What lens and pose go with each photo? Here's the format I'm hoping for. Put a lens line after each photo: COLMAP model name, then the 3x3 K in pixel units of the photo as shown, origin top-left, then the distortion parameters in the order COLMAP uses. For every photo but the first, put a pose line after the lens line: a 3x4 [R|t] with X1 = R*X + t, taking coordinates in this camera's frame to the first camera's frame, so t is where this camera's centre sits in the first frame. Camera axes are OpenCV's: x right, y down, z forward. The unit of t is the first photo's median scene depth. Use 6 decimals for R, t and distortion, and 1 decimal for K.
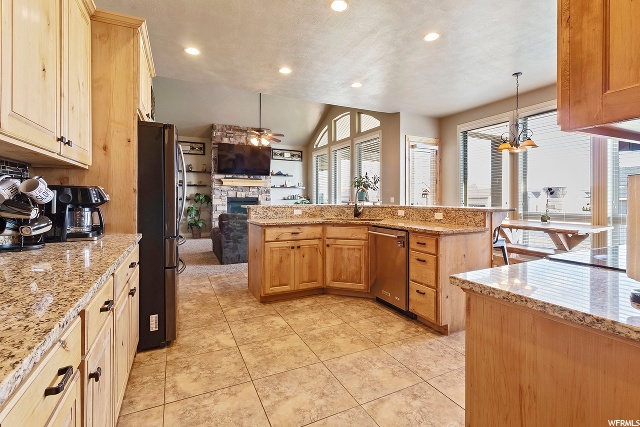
lens RADIAL K [[299.8, 0, 323.1], [0, 299.8, 202.2], [0, 0, 1]] dist [-0.001133, 0.000295]
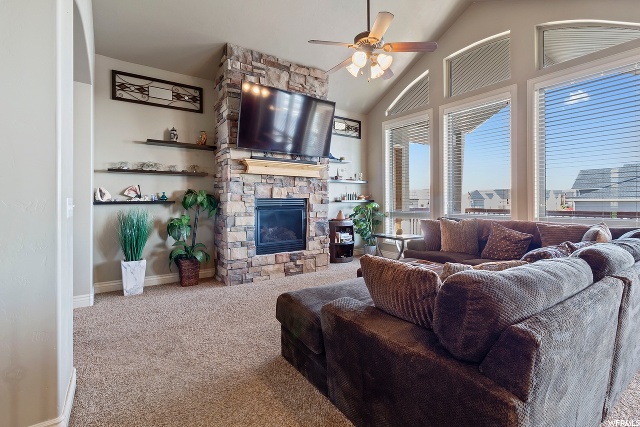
lens RADIAL K [[299.8, 0, 323.1], [0, 299.8, 202.2], [0, 0, 1]] dist [-0.001133, 0.000295]
pose [[0.988176, -0.005494, 0.153228, -0.280616], [0.006579, 0.999957, -0.006576, -0.005163], [-0.153185, 0.007506, 0.988169, 0.491410]]
